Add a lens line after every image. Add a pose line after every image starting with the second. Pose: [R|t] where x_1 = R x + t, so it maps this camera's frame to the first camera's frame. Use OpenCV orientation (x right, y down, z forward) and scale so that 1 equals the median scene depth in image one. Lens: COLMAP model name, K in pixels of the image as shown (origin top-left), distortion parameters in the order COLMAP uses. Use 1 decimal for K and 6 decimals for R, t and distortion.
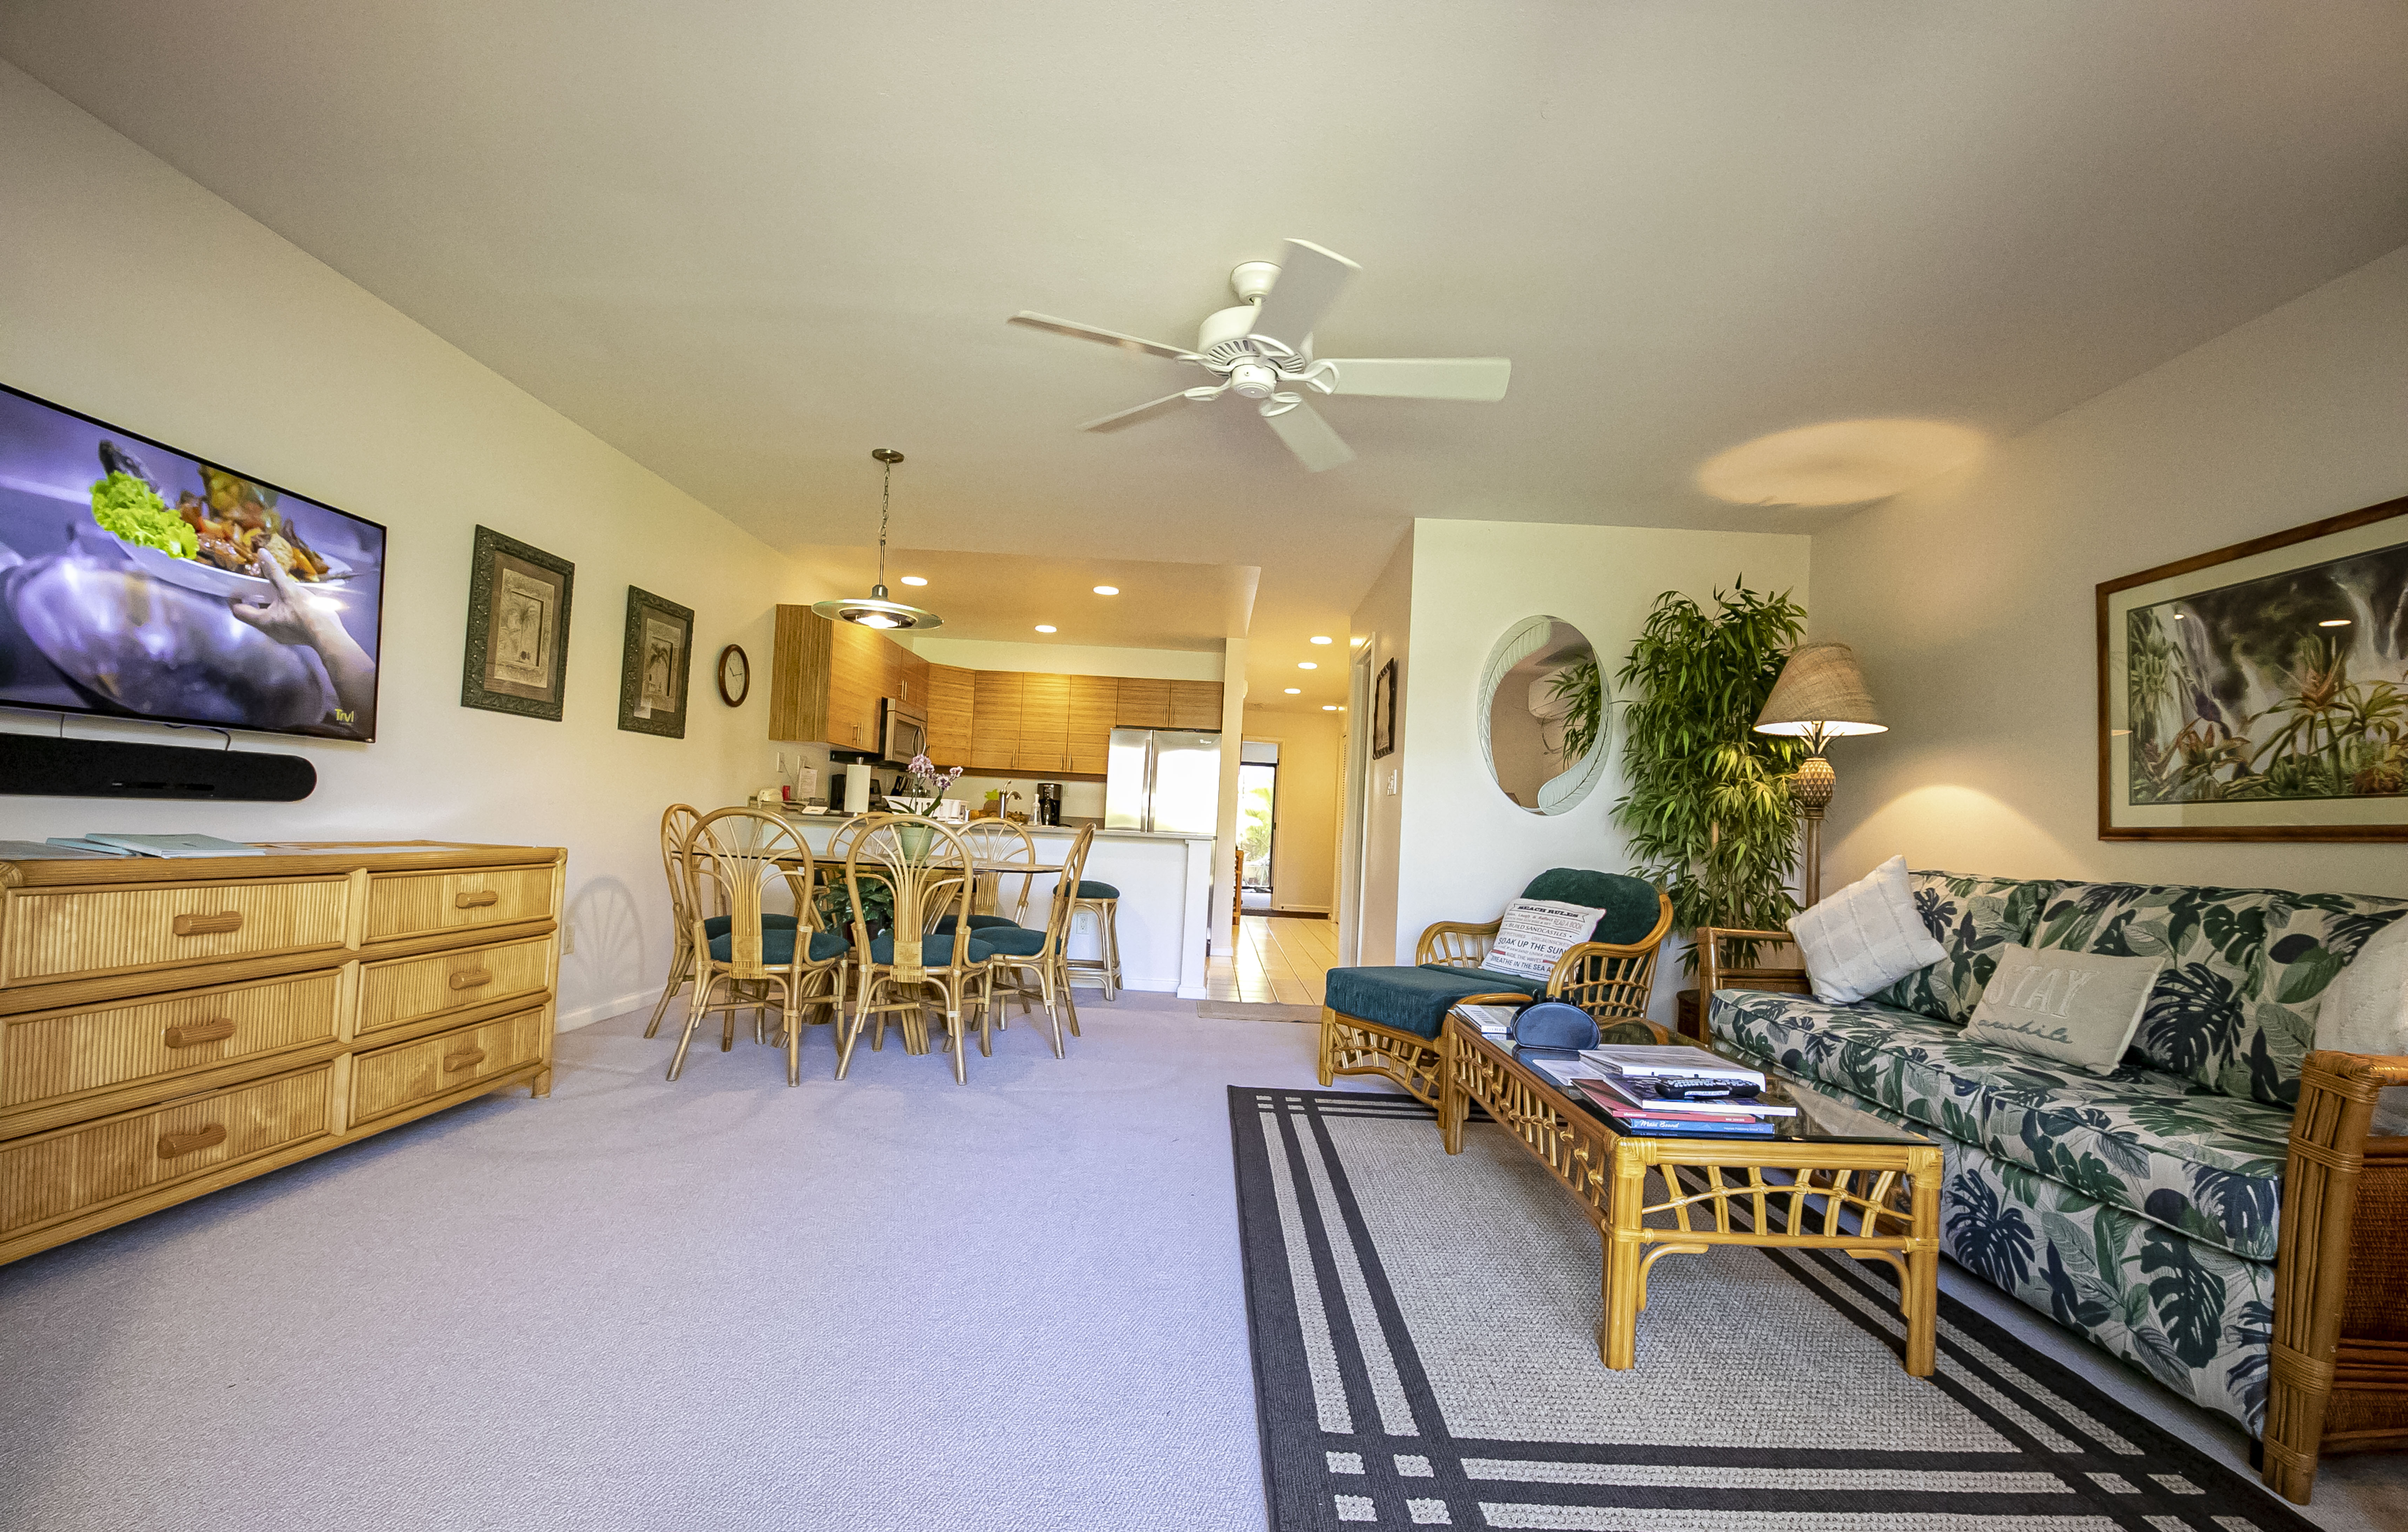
lens RADIAL K [[1045.7, 0, 1208.9], [0, 1045.7, 794.9], [0, 0, 1]] dist [-0.009952, 0.000135]
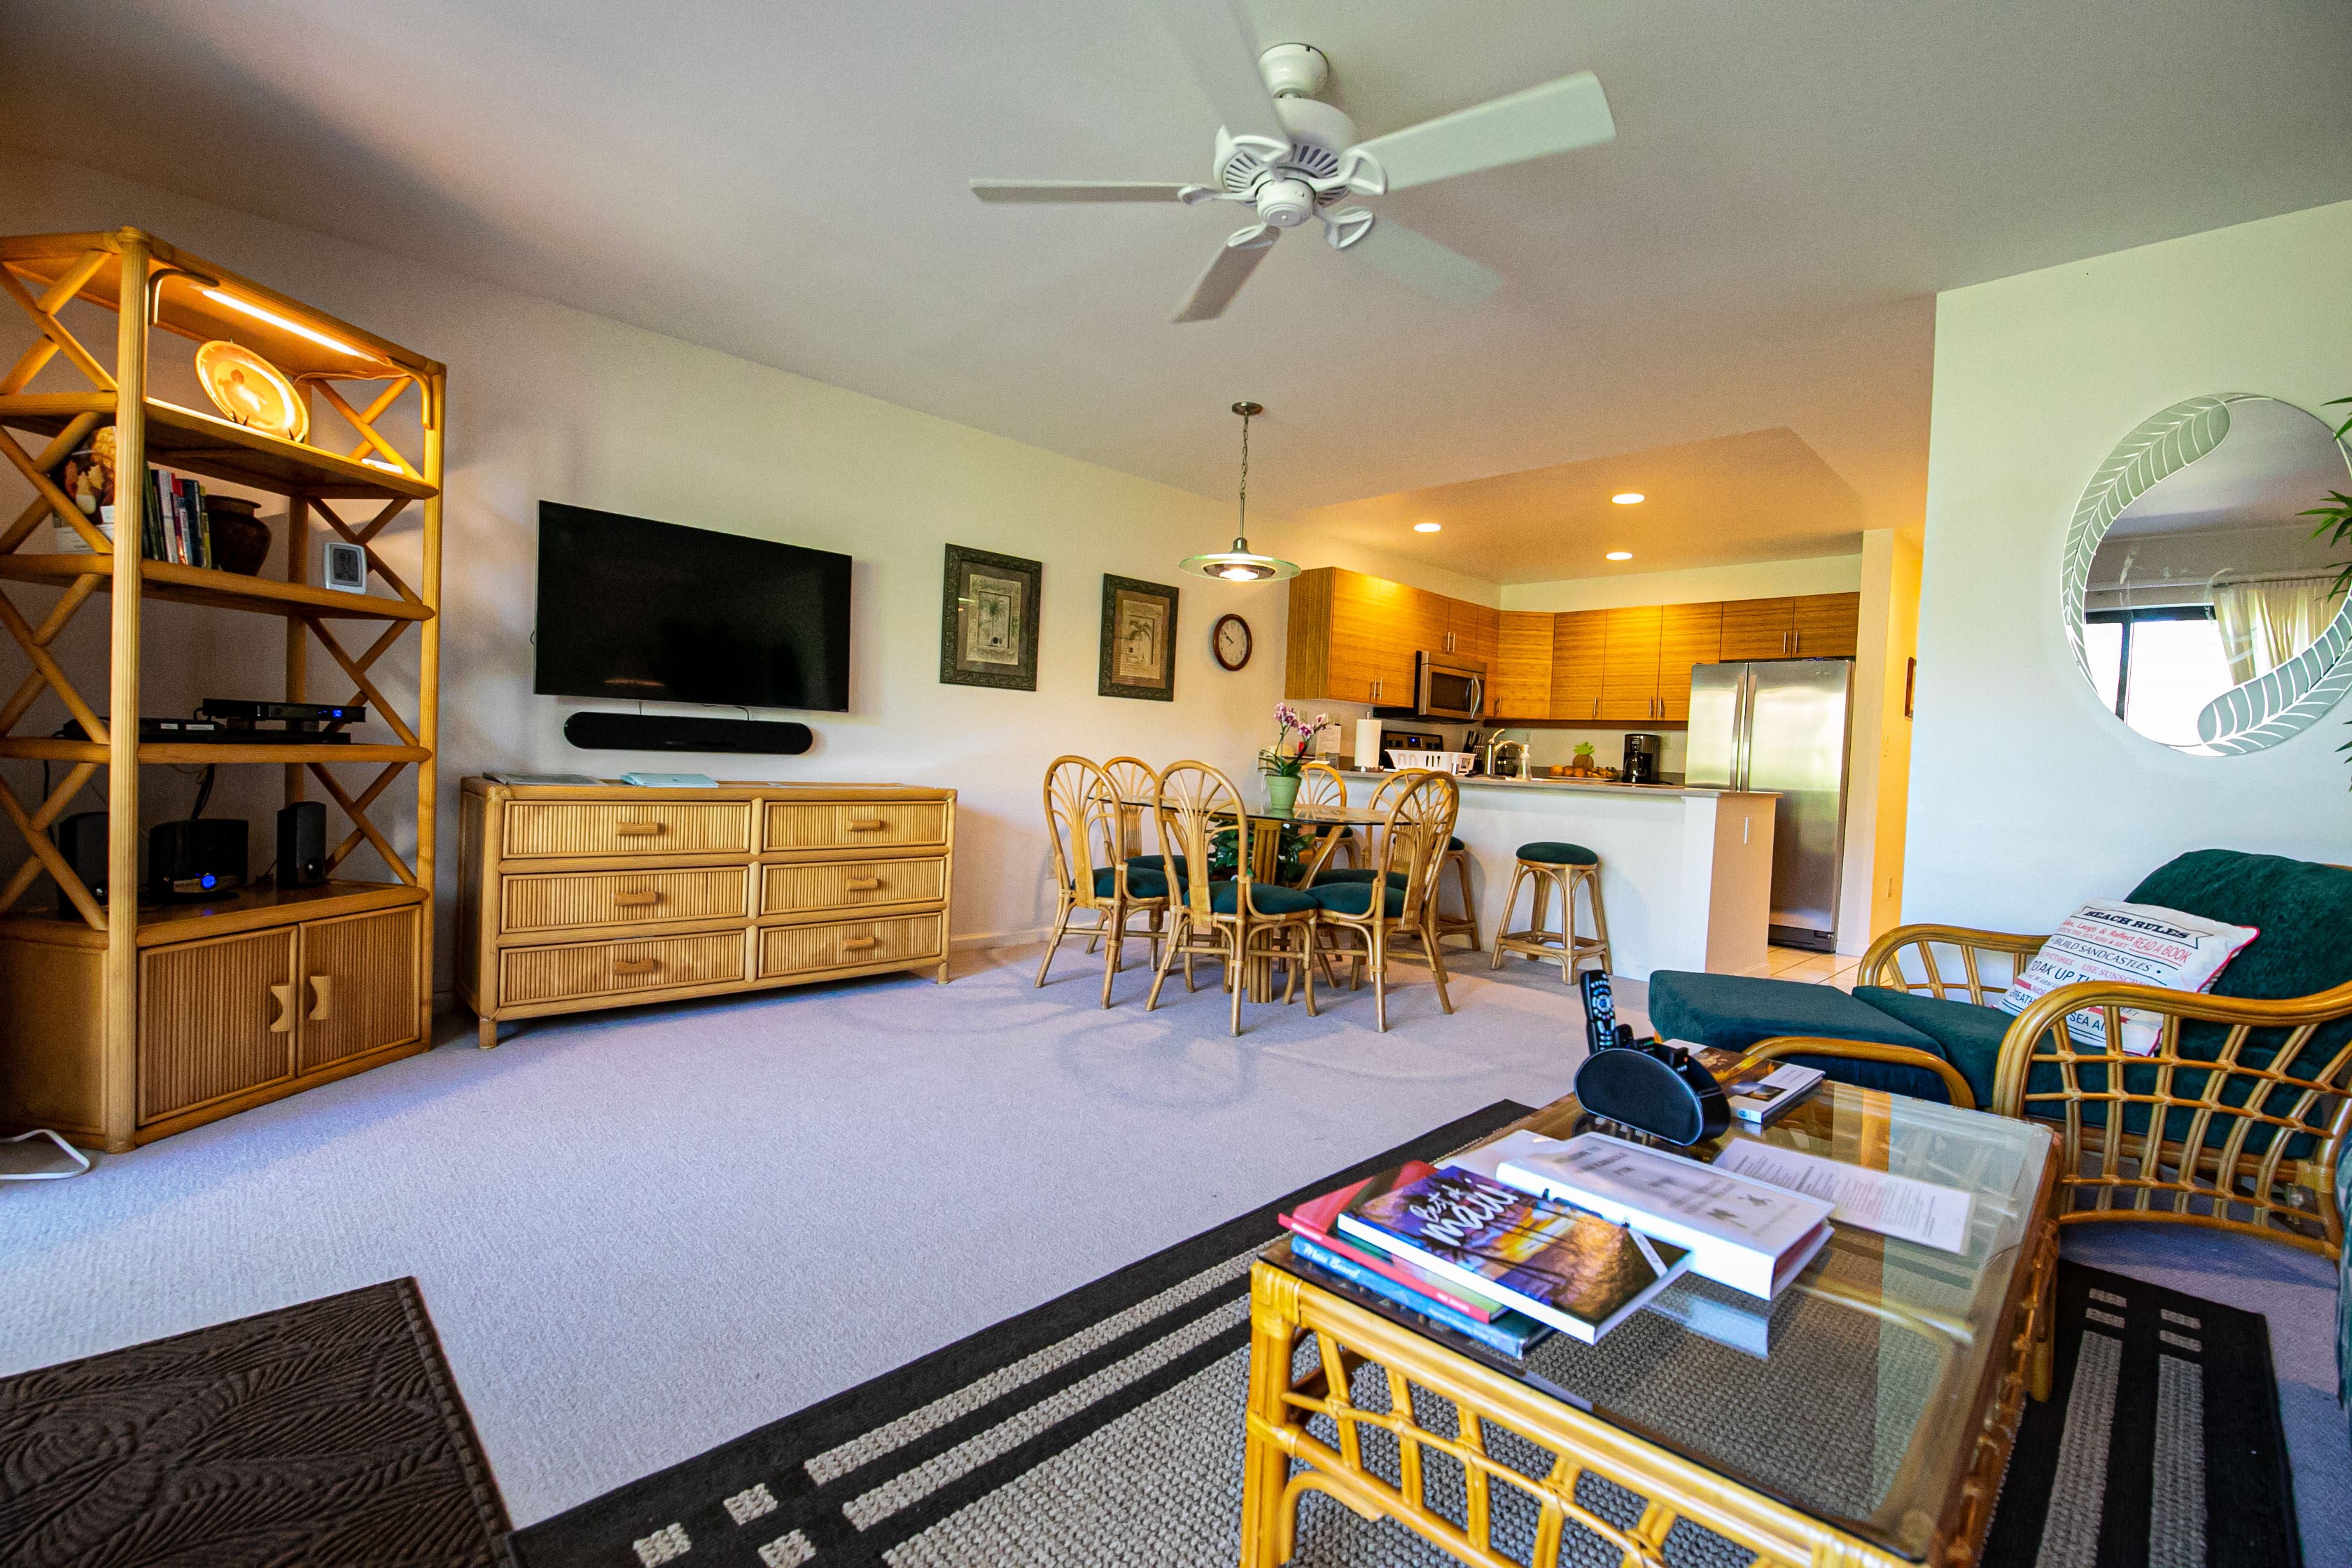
lens RADIAL K [[1017.8, 0, 1176.0], [0, 1017.8, 784.0], [0, 0, 1]] dist [-0.005604, -0.000188]
pose [[0.704282, 0.003354, -0.709912, 0.388647], [0.013770, 0.999736, 0.018385, 0.021878], [0.709787, -0.022724, 0.704050, 0.282177]]
